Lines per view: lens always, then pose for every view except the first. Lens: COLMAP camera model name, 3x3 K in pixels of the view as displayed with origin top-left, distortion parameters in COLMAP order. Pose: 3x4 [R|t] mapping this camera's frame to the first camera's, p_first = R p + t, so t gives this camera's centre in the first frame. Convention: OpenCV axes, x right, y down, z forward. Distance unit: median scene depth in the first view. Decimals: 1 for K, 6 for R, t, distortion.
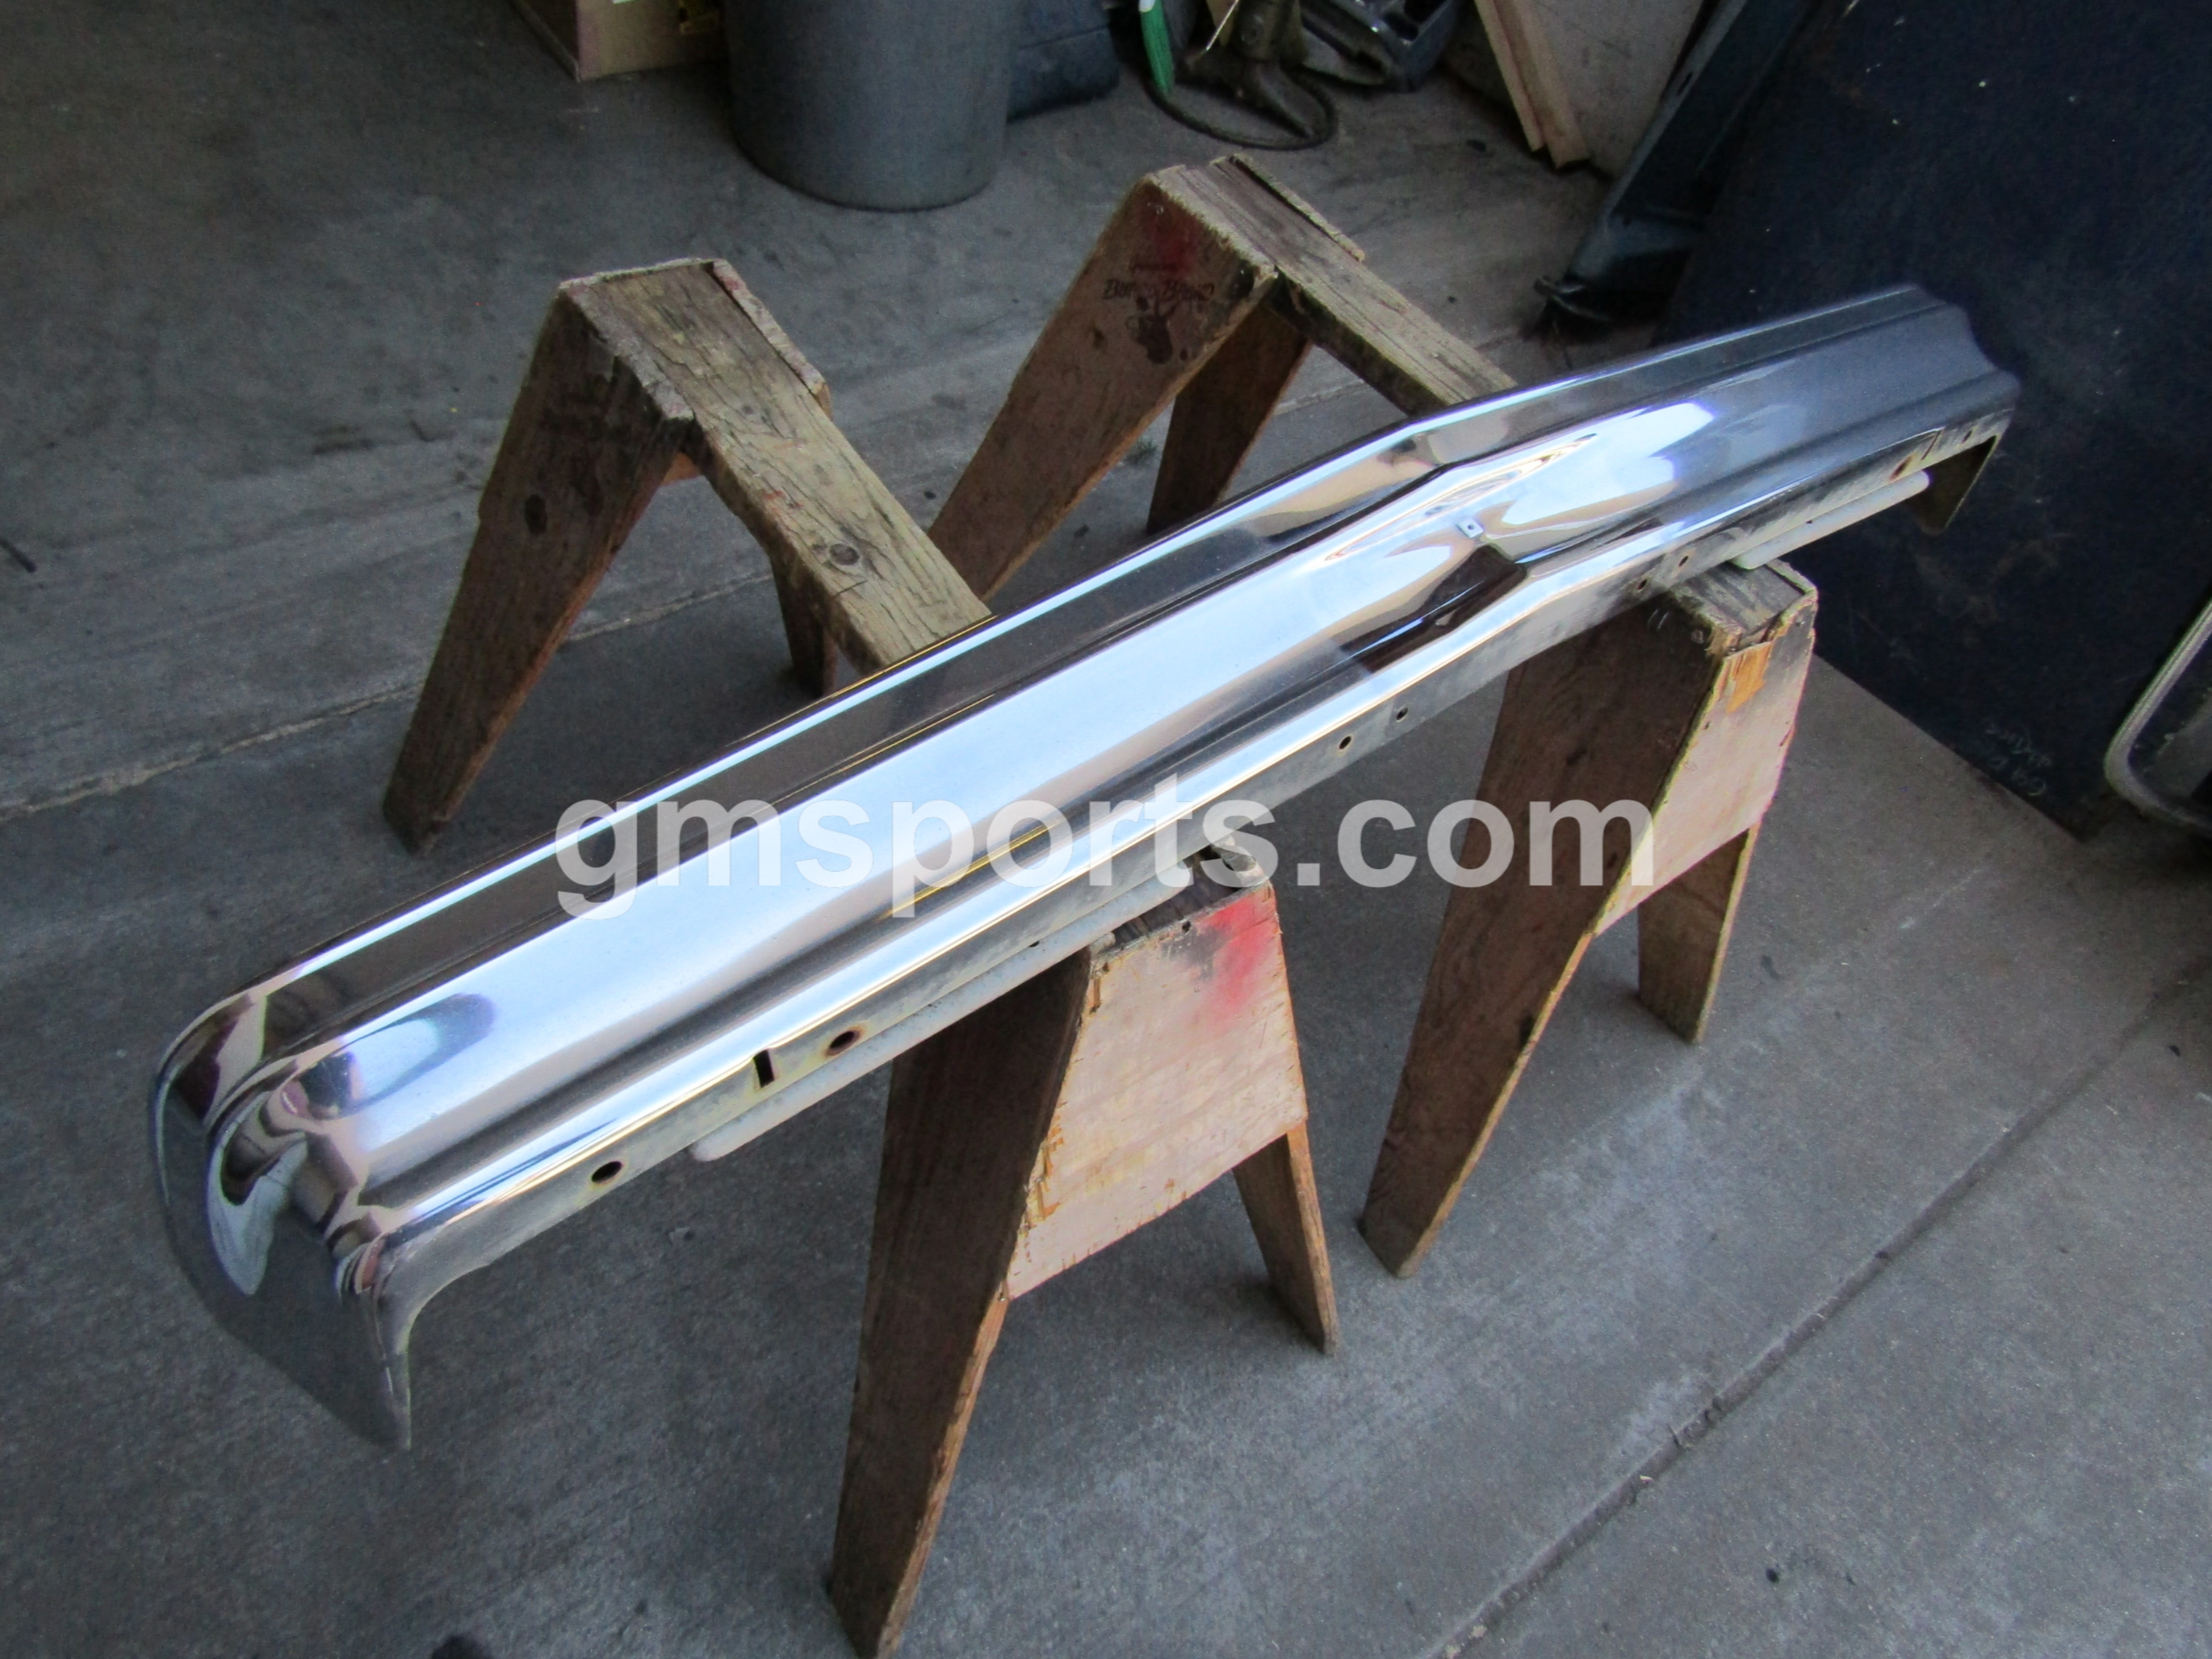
lens RADIAL K [[1592.1, 0, 1118.0], [0, 1592.1, 826.3], [0, 0, 1]] dist [-0.012270, 0.000848]
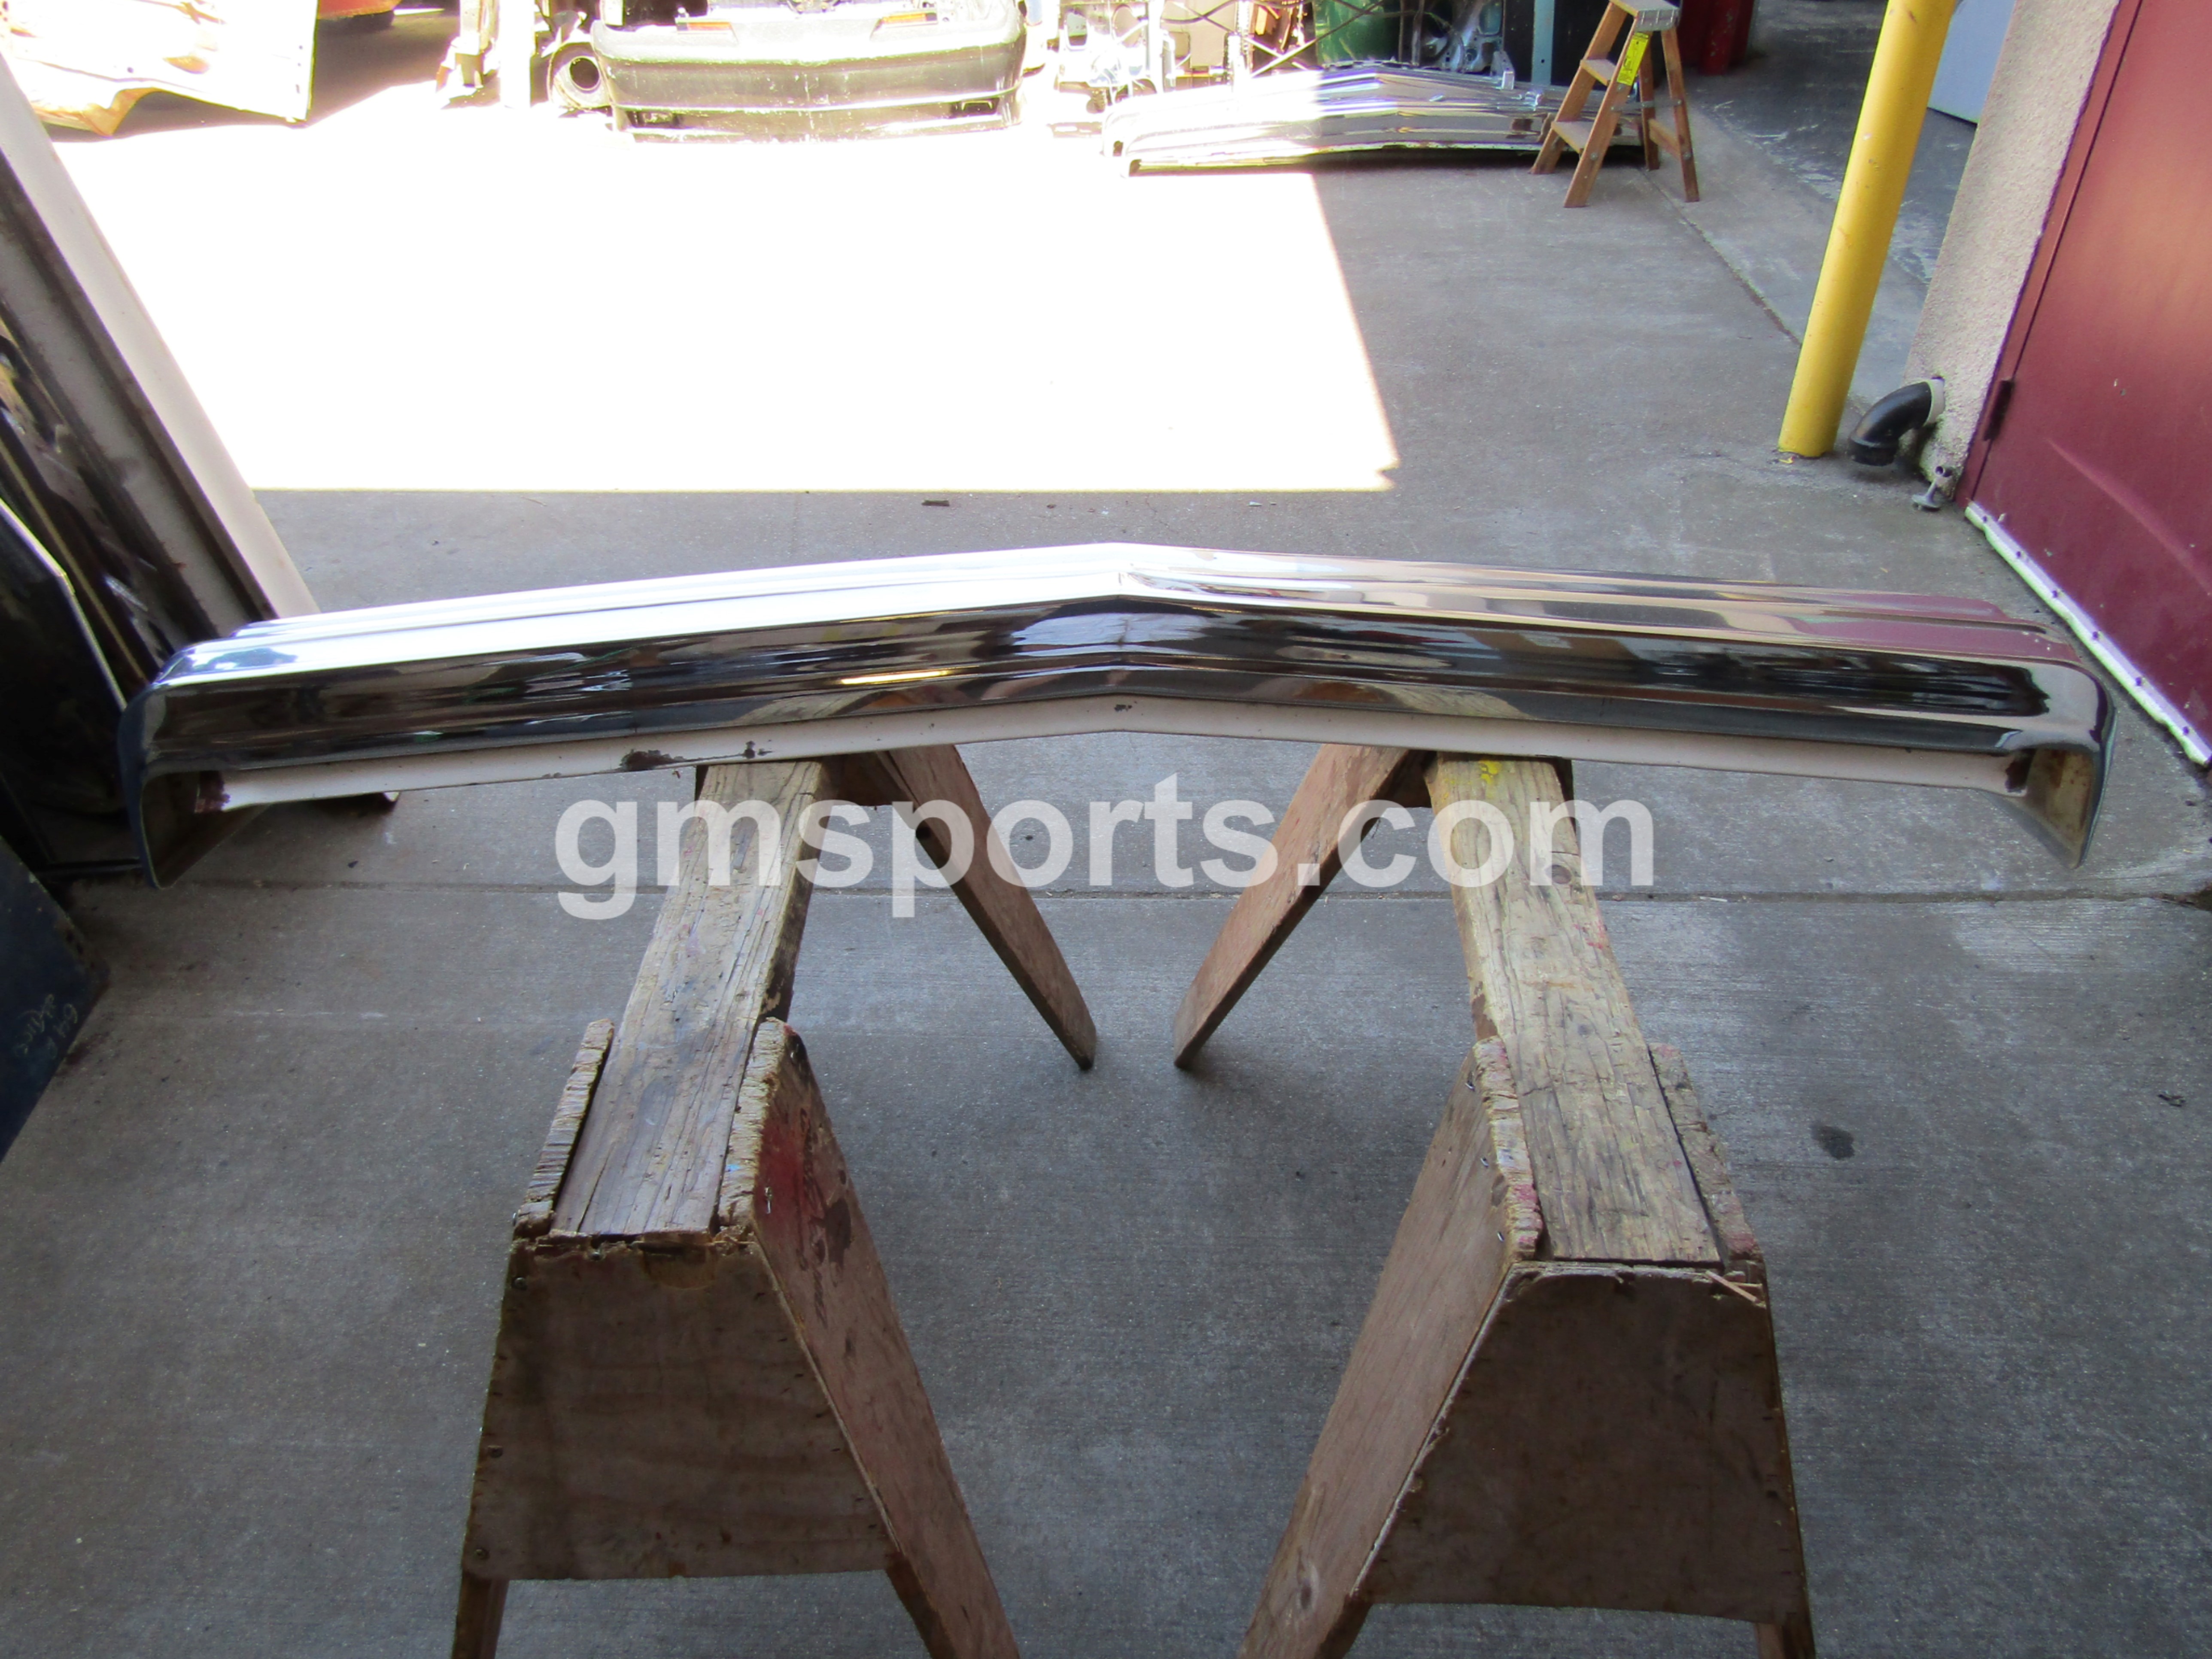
lens RADIAL K [[1577.1, 0, 1106.0], [0, 1577.1, 829.5], [0, 0, 1]] dist [0.000168, 0.002868]
pose [[-0.769011, -0.511863, 0.382908, -0.247852], [0.389354, 0.100008, 0.915643, -0.941467], [-0.506978, 0.853226, 0.122389, 0.748555]]
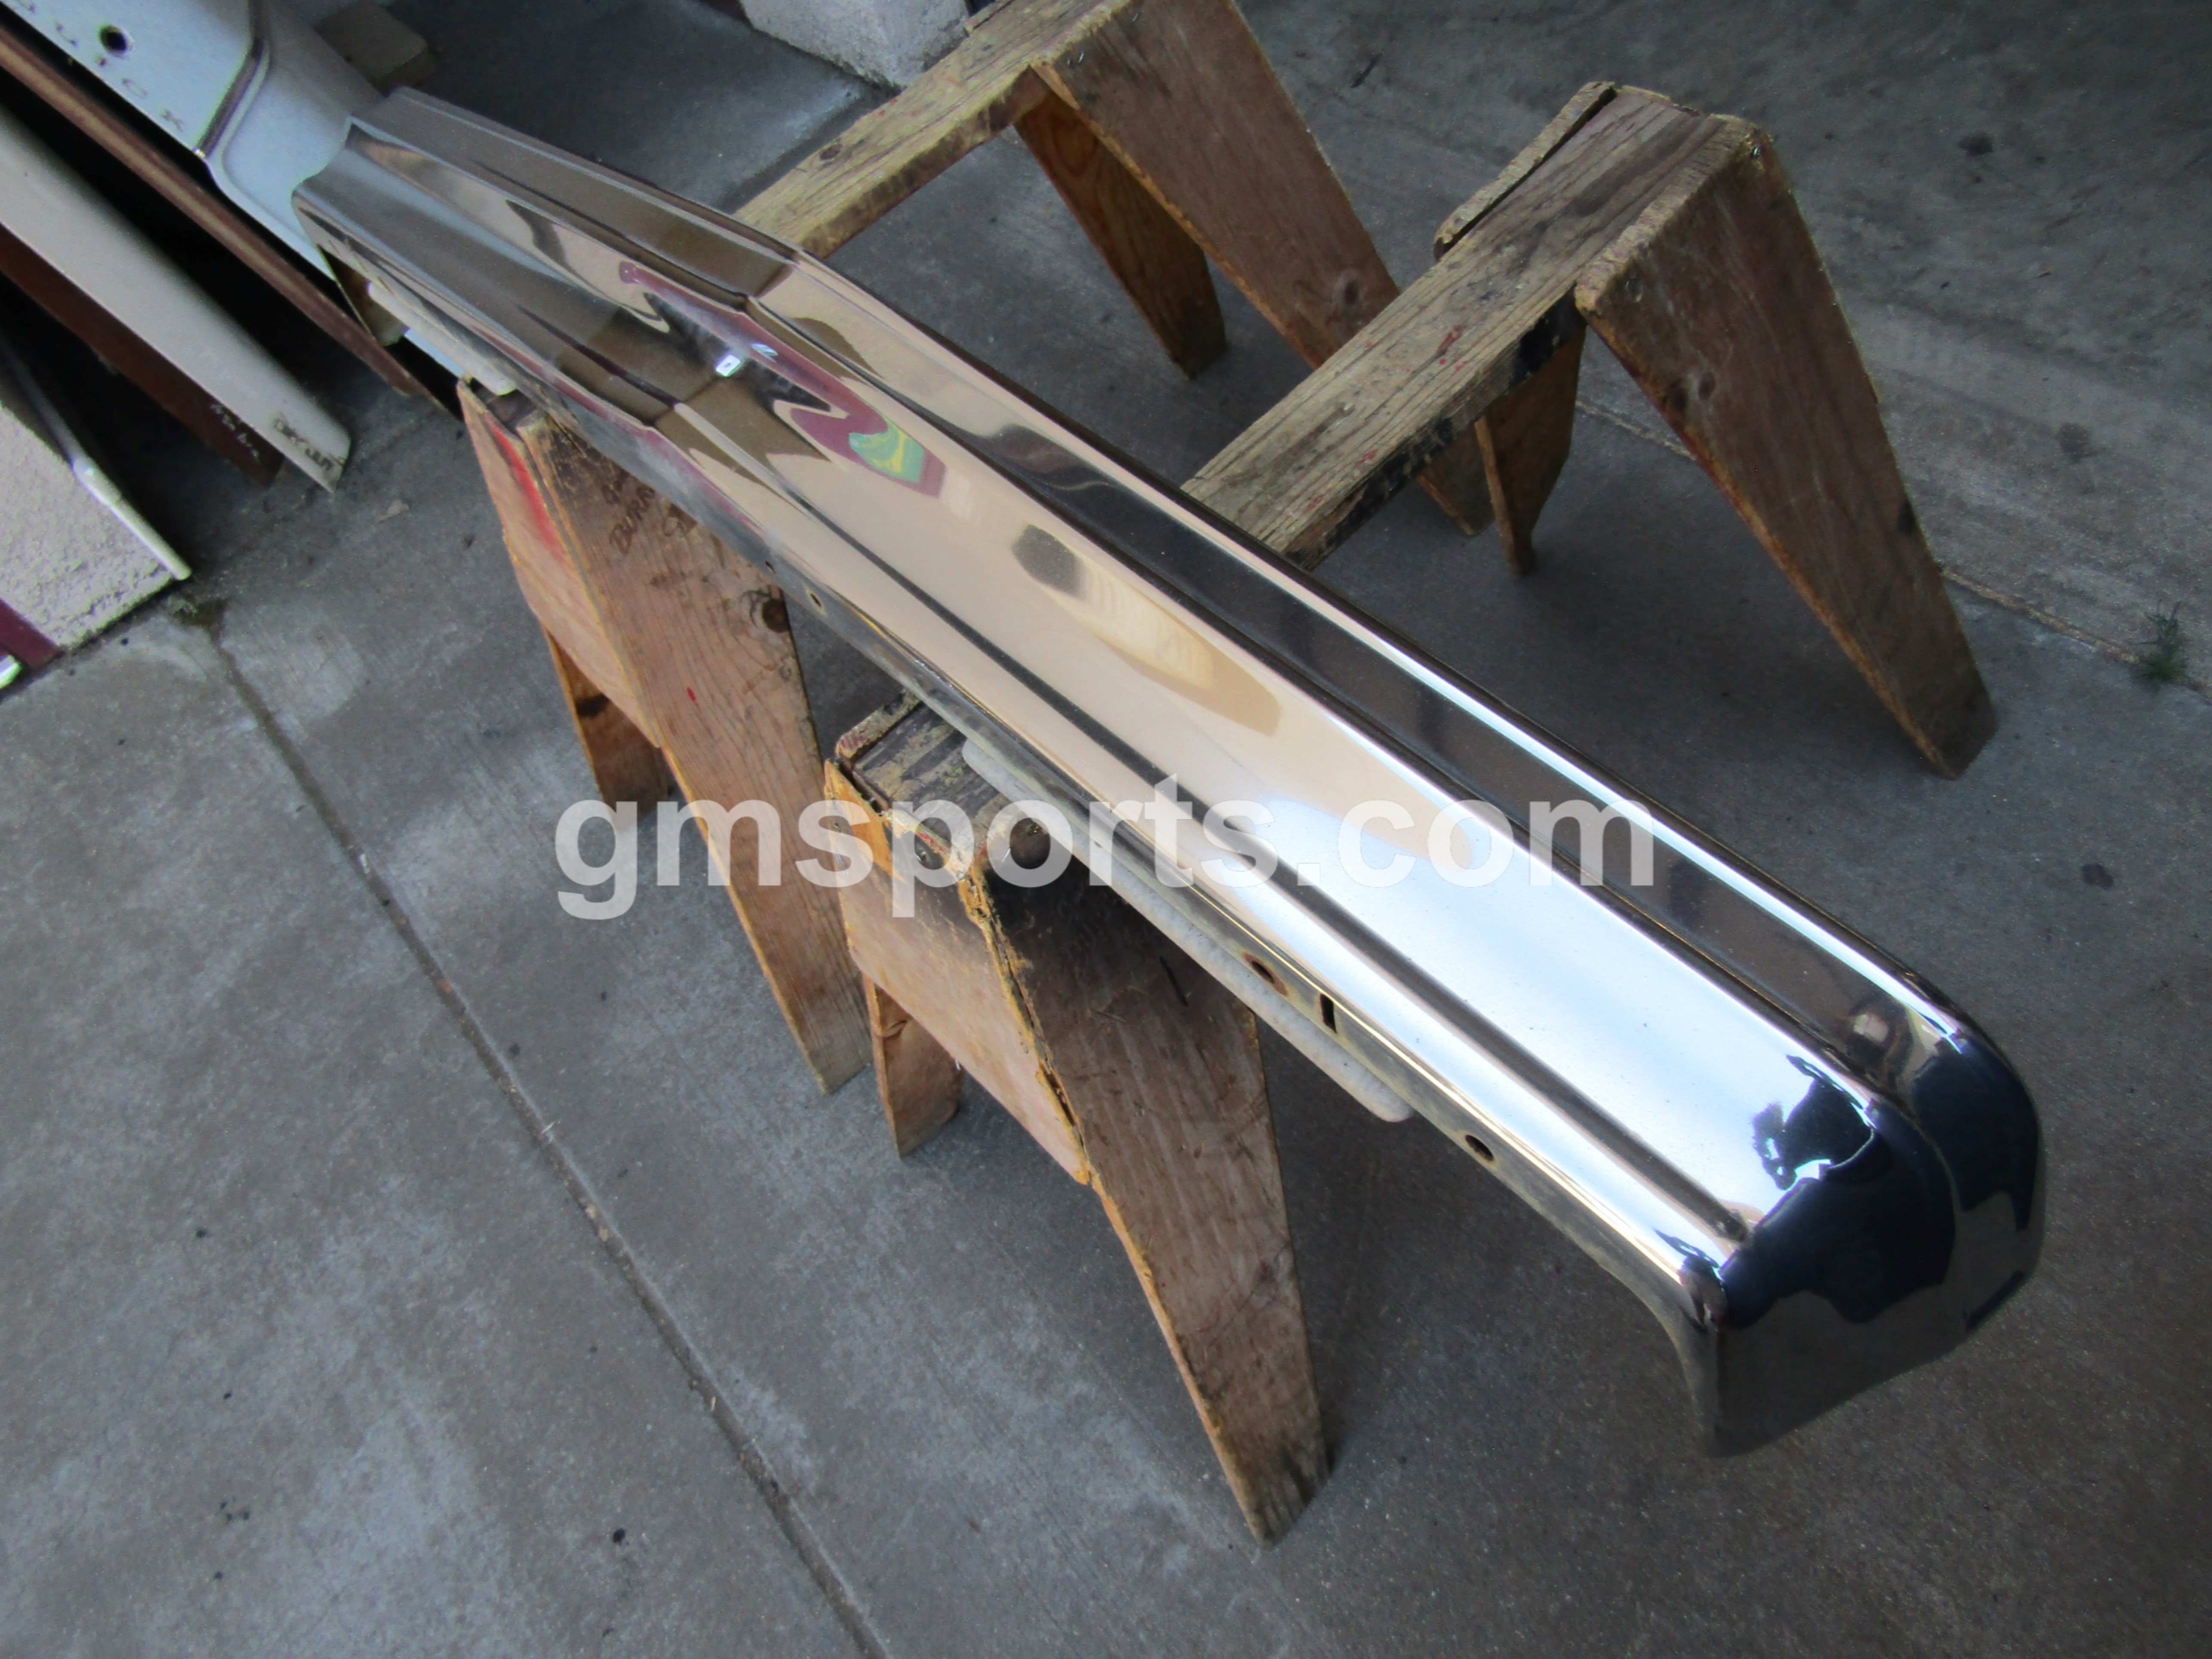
lens RADIAL K [[1589.1, 0, 1088.4], [0, 1589.1, 834.3], [0, 0, 1]] dist [0.003554, -0.003367]
pose [[-0.003827, 0.691323, -0.722536, 0.807704], [-0.554031, 0.600045, 0.577058, -0.504284], [0.832487, 0.402516, 0.380718, 0.682194]]
